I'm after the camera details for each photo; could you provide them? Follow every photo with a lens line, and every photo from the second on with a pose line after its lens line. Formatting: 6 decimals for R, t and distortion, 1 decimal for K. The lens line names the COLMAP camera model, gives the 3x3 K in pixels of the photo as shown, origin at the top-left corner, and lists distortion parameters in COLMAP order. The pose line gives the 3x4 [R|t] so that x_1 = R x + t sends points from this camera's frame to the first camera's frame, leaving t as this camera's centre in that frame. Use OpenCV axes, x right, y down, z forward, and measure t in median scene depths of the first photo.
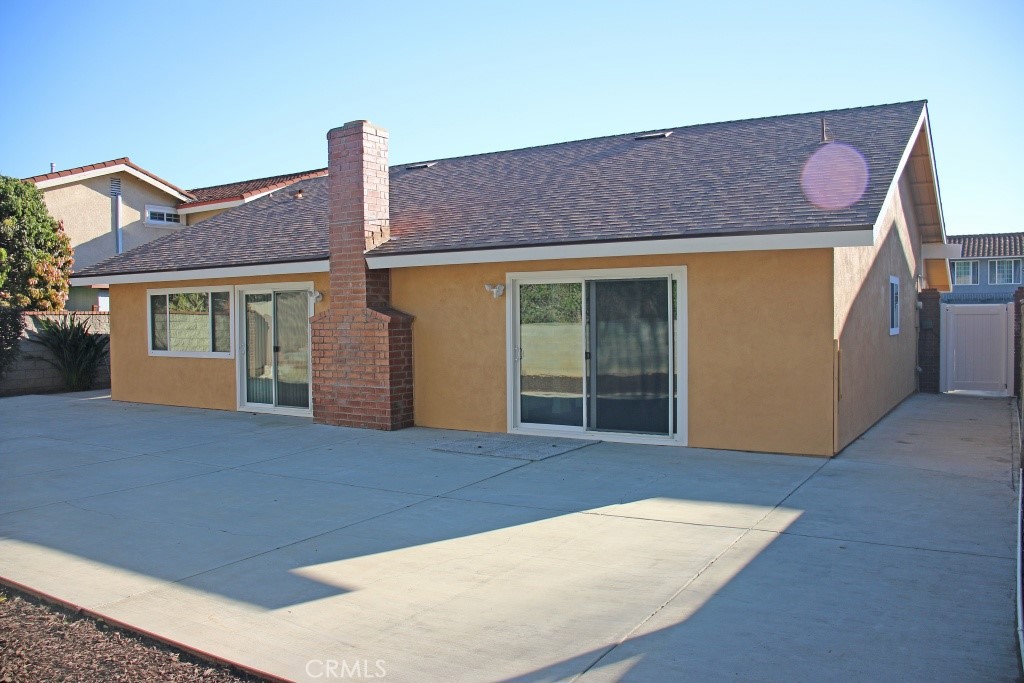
lens RADIAL K [[839.5, 0, 512.0], [0, 839.5, 341.5], [0, 0, 1]] dist [-0.158025, 0.003477]
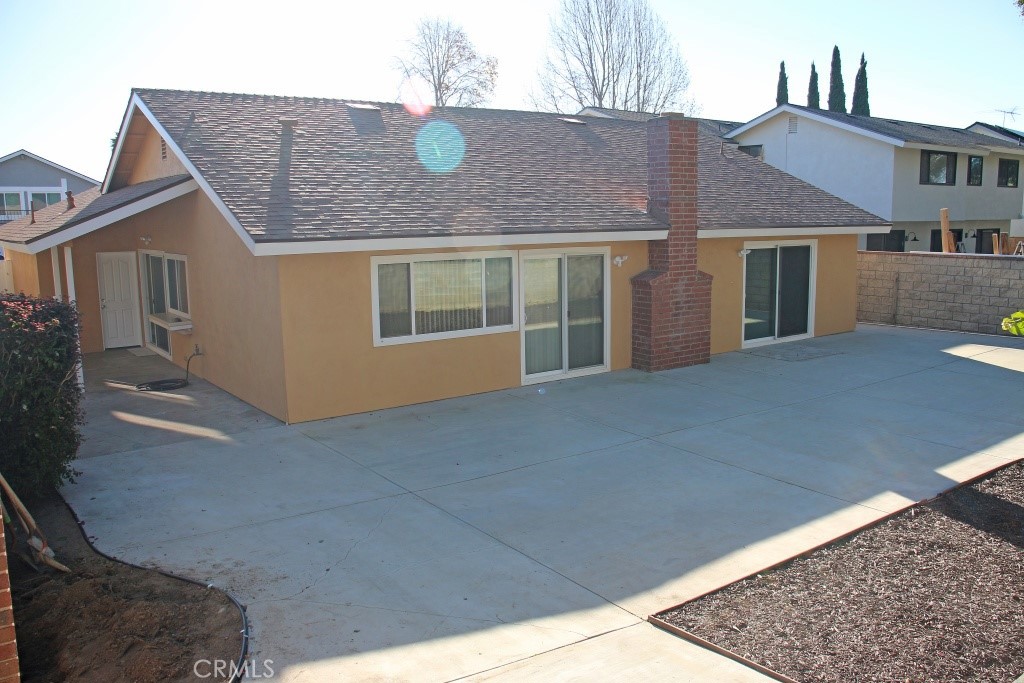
lens RADIAL K [[839.5, 0, 512.0], [0, 839.5, 341.5], [0, 0, 1]] dist [-0.158025, 0.003477]
pose [[0.359735, -0.138419, 0.922730, -1.454256], [0.029253, 0.990122, 0.137124, -0.114296], [-0.932596, -0.022336, 0.360230, 0.815026]]
